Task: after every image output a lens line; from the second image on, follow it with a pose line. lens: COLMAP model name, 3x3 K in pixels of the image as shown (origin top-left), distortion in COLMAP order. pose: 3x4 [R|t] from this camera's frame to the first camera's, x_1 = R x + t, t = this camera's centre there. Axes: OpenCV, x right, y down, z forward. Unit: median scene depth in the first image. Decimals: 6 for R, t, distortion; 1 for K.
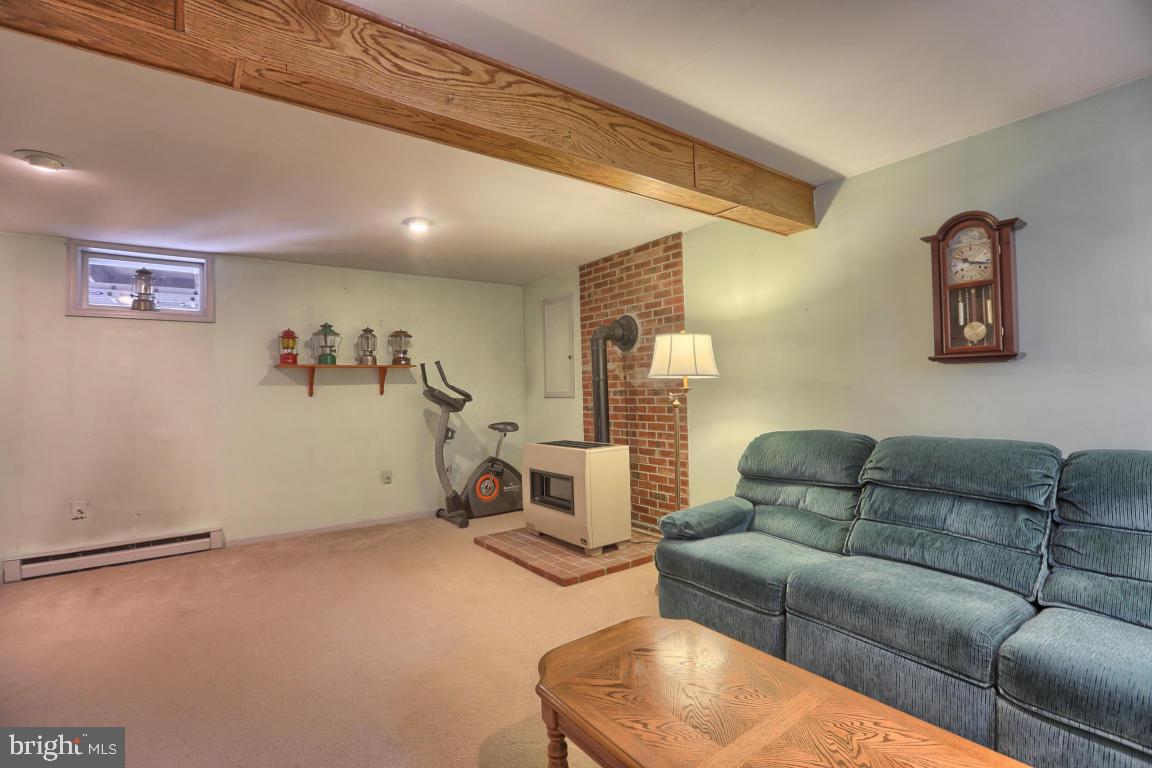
lens RADIAL K [[531.4, 0, 580.3], [0, 531.4, 389.4], [0, 0, 1]] dist [-0.030643, 0.005915]
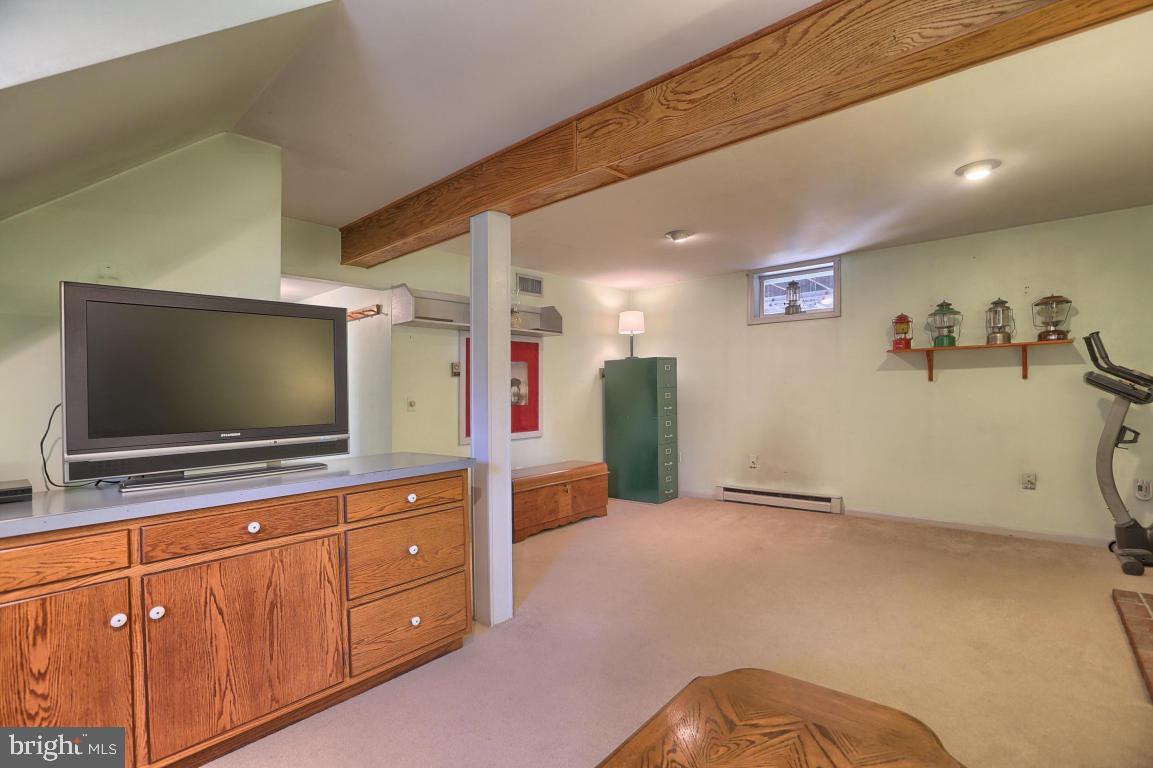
lens RADIAL K [[531.8, 0, 586.9], [0, 531.8, 396.0], [0, 0, 1]] dist [-0.030643, 0.005915]
pose [[0.230723, 0.030084, -0.972554, 0.279615], [0.020704, 0.999144, 0.035818, -0.007478], [0.972799, -0.028400, 0.229902, 0.188437]]
